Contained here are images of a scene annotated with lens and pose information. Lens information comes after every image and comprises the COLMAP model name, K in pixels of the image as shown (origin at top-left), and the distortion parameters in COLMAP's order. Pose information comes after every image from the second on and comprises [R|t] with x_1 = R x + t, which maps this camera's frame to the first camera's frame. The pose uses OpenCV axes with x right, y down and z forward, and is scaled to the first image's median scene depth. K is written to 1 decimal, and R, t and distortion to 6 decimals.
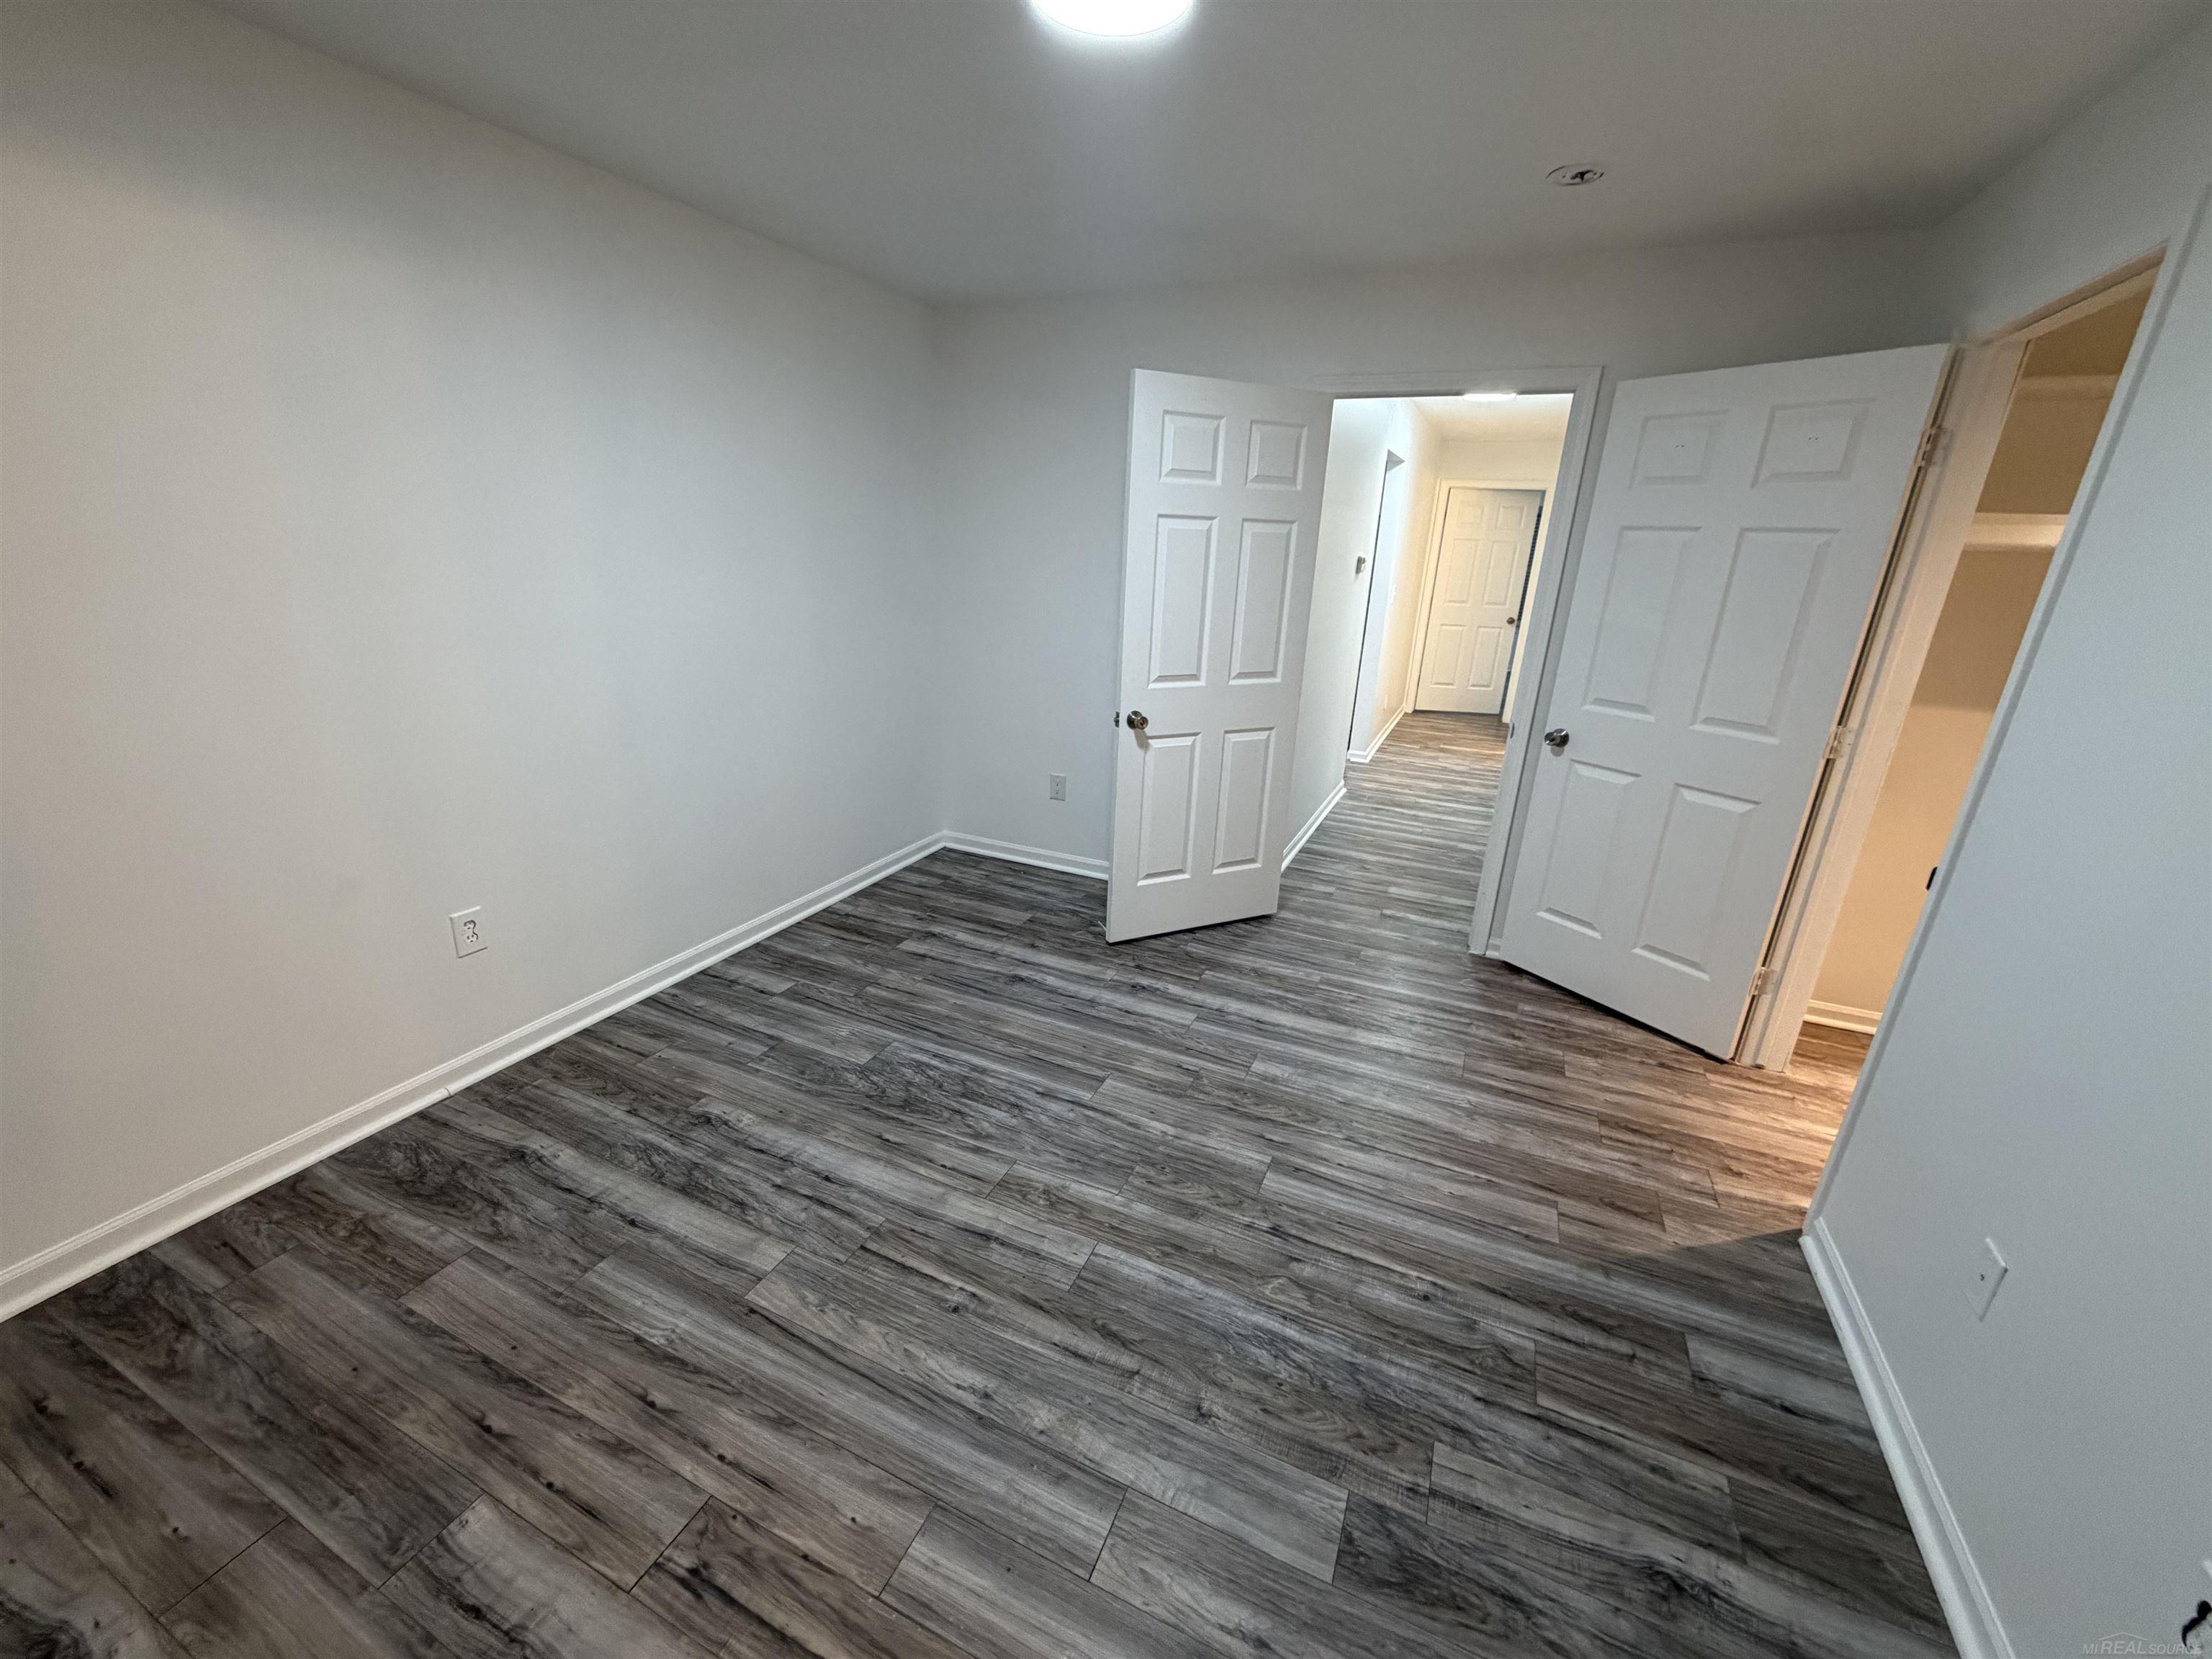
lens RADIAL K [[876.8, 0, 1096.1], [0, 876.8, 831.5], [0, 0, 1]] dist [-0.000265, -0.000246]
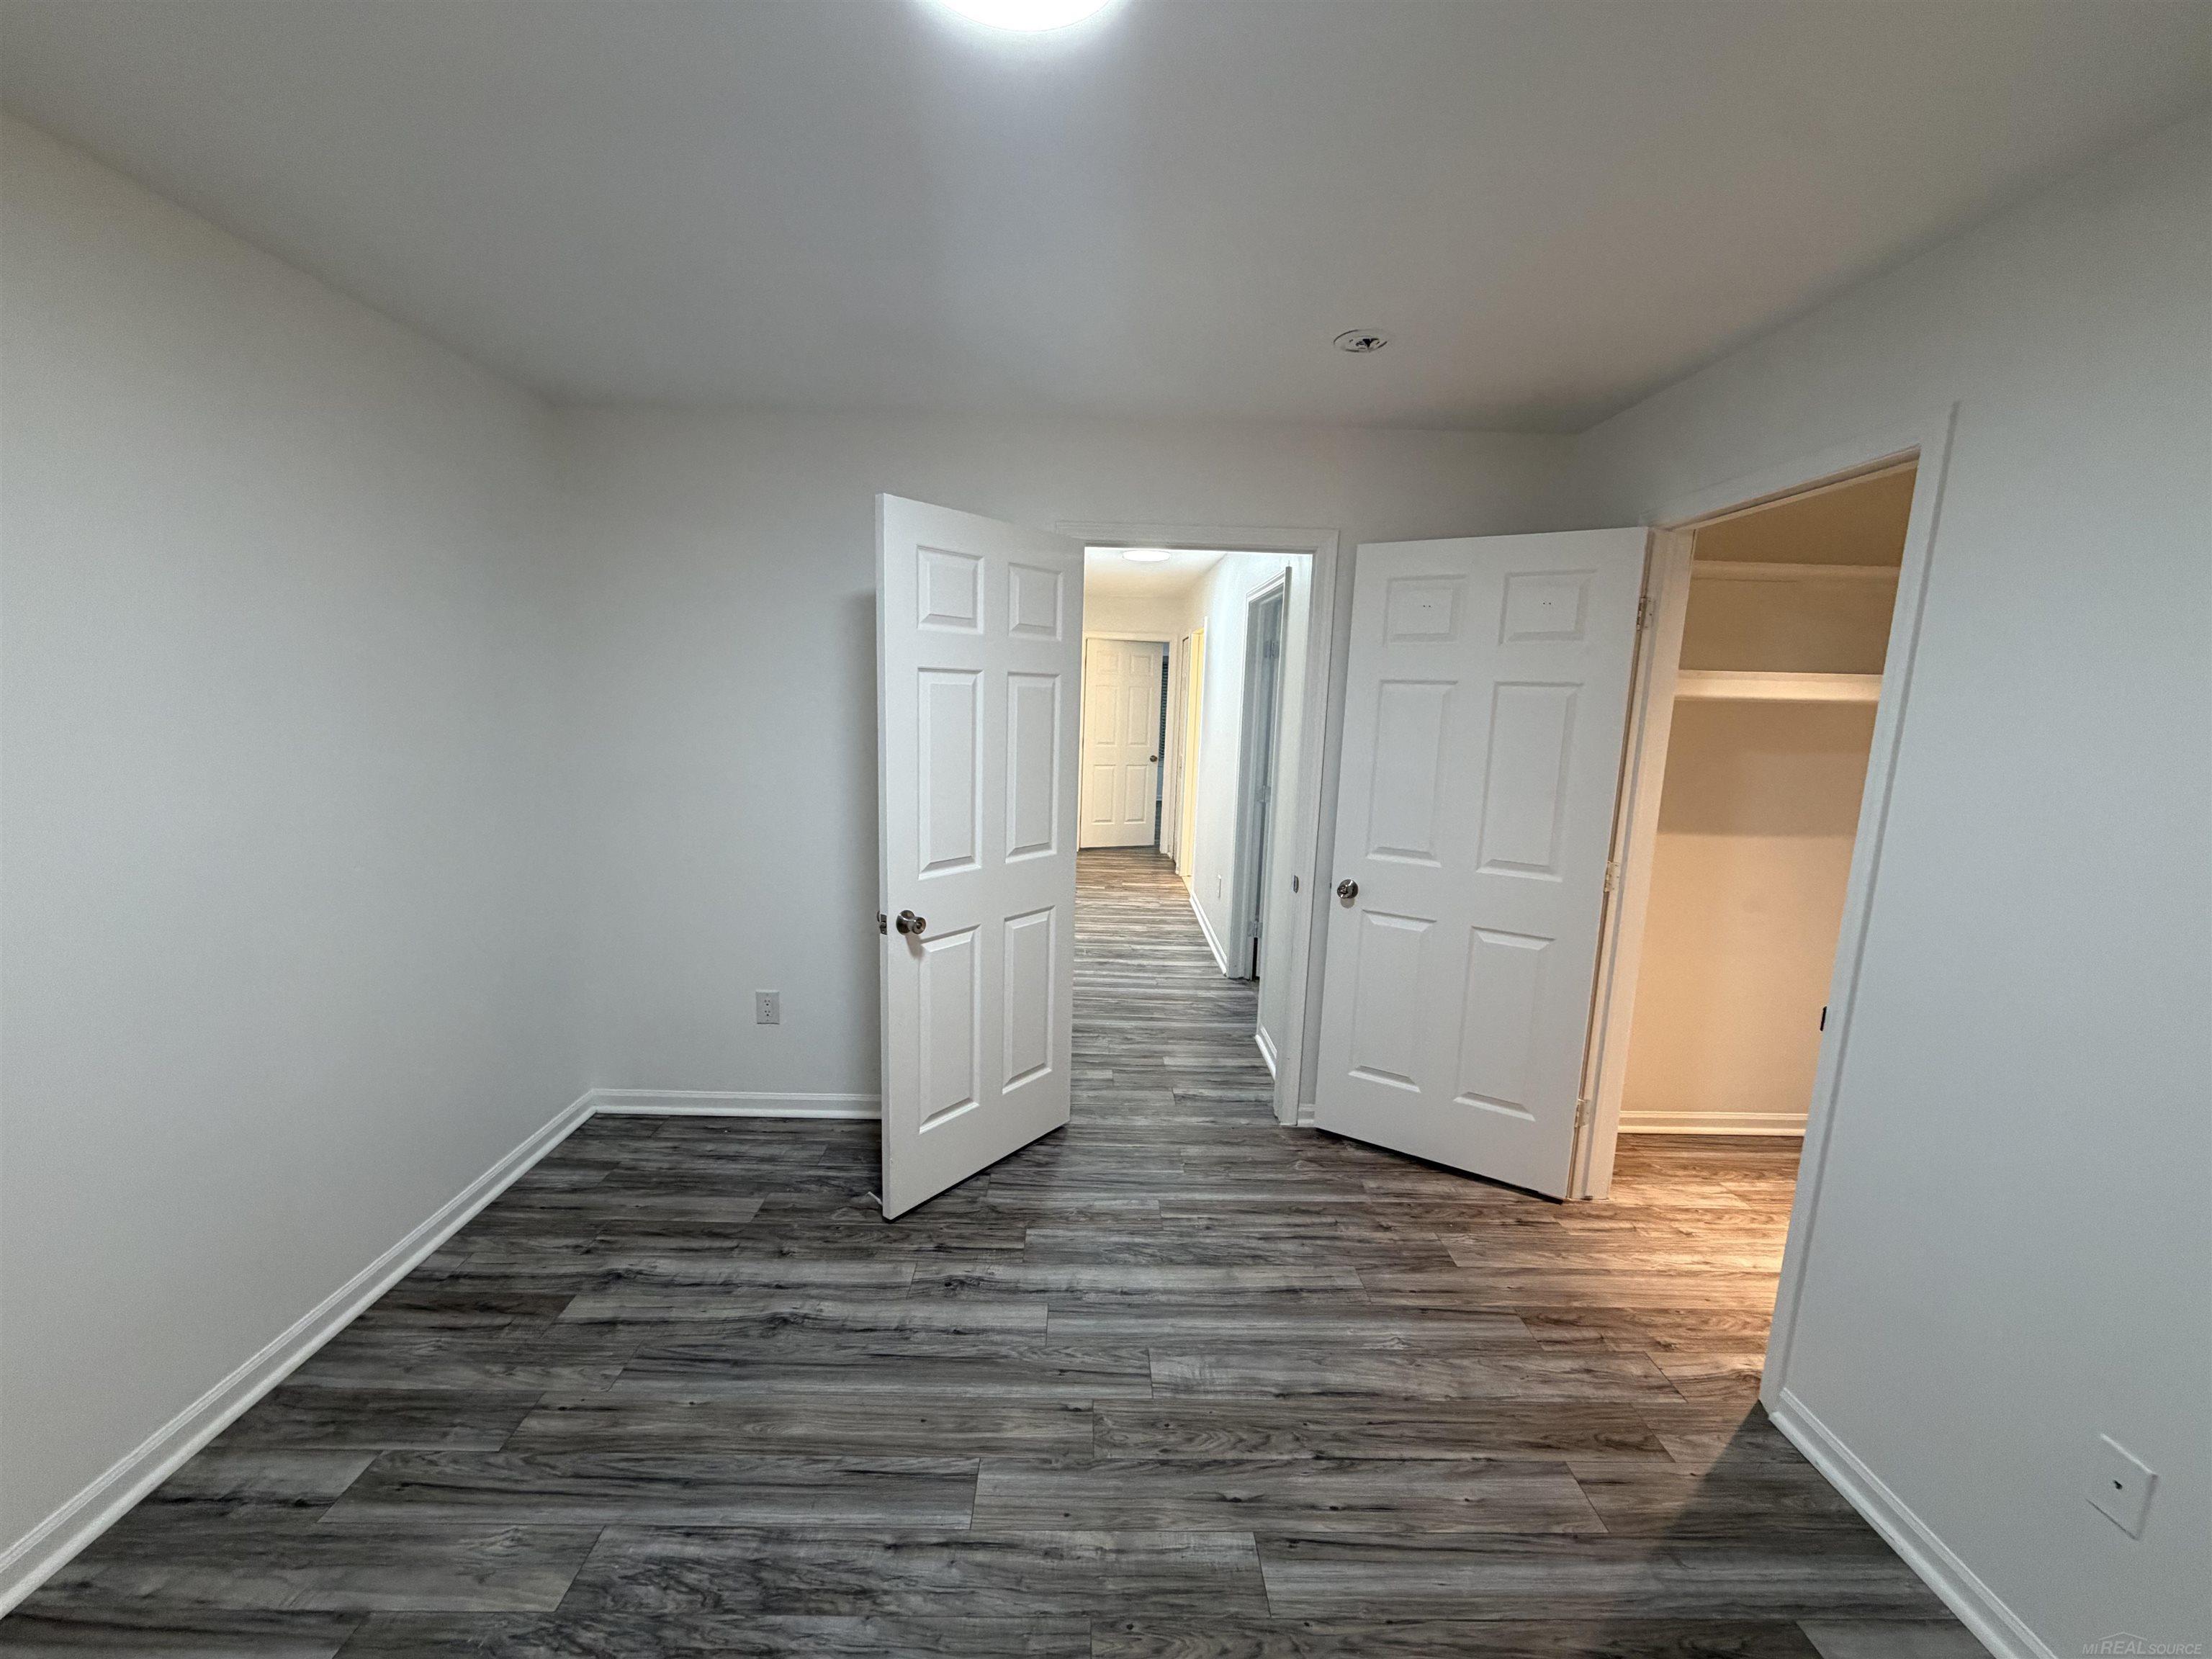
lens RADIAL K [[876.8, 0, 1094.8], [0, 876.8, 830.7], [0, 0, 1]] dist [-0.000265, -0.000246]
pose [[0.903368, -0.076856, 0.421923, -0.162982], [0.140812, 0.982424, -0.122535, -0.114804], [-0.405090, 0.170106, 0.898313, 0.292125]]
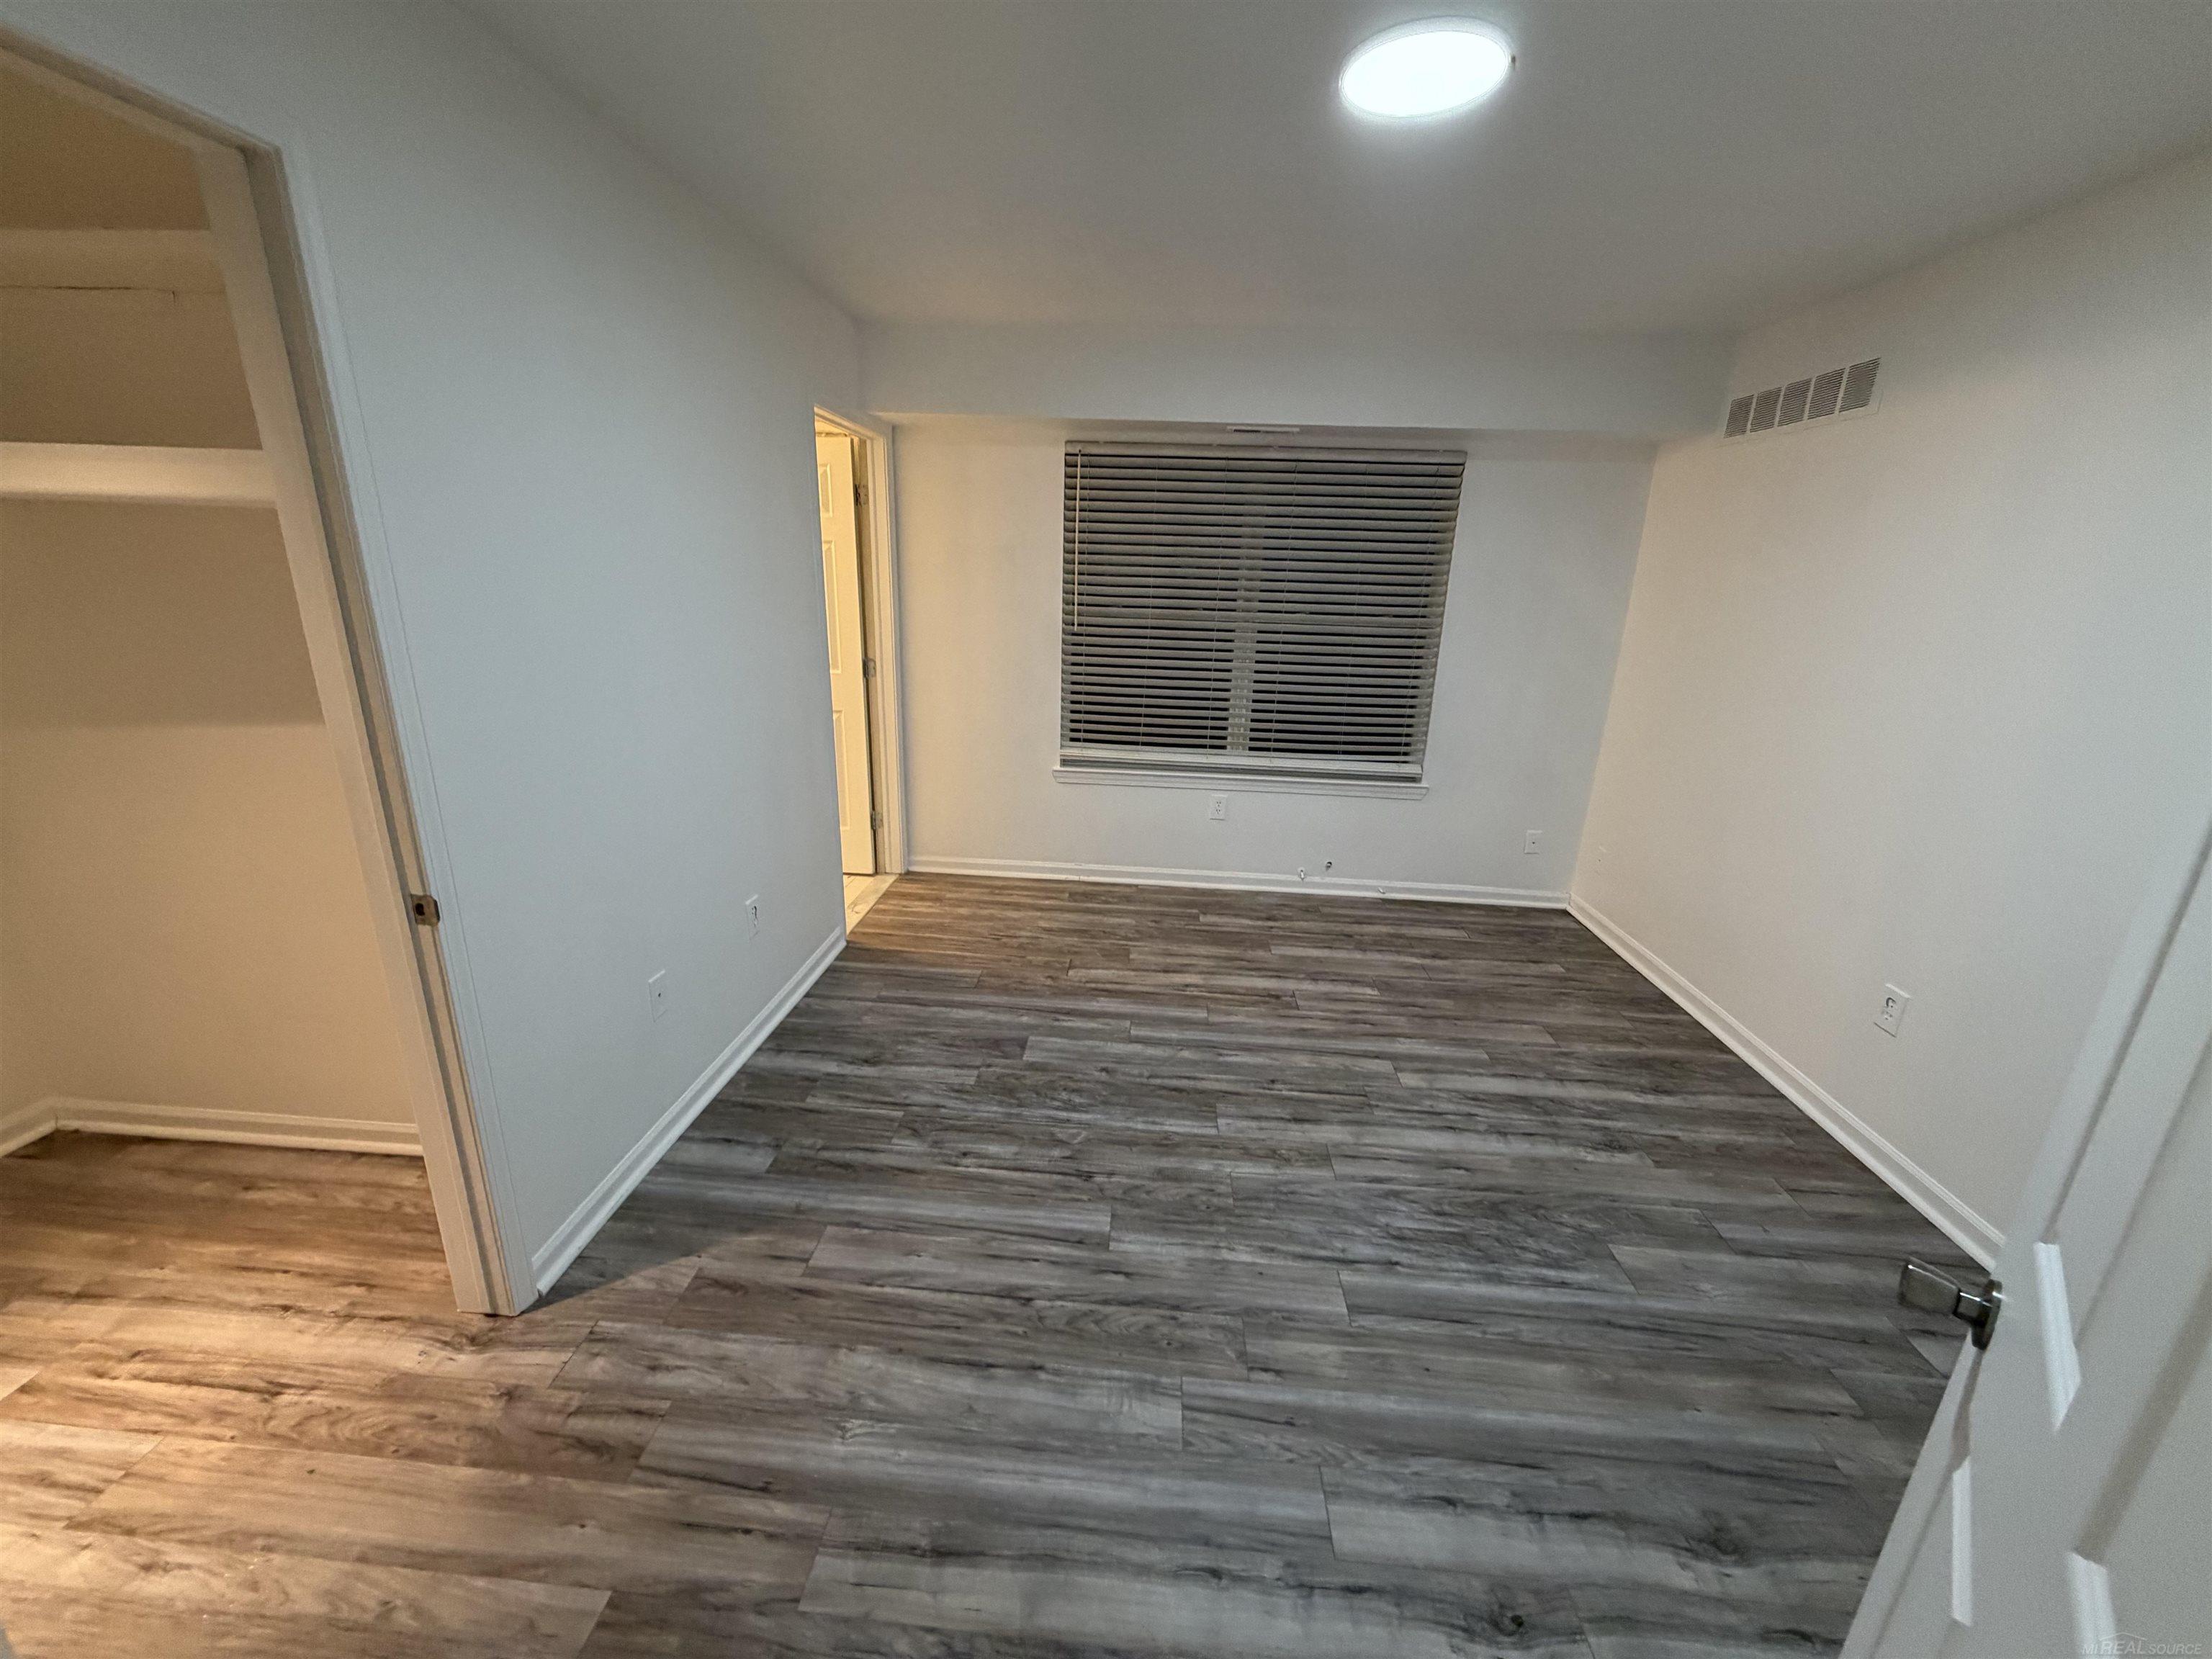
lens RADIAL K [[876.8, 0, 1093.8], [0, 876.8, 829.8], [0, 0, 1]] dist [-0.000265, -0.000246]
pose [[-0.934711, 0.037519, -0.353424, 0.484573], [-0.173452, 0.819792, 0.545762, -0.438774], [0.310210, 0.571432, -0.759760, 1.341328]]
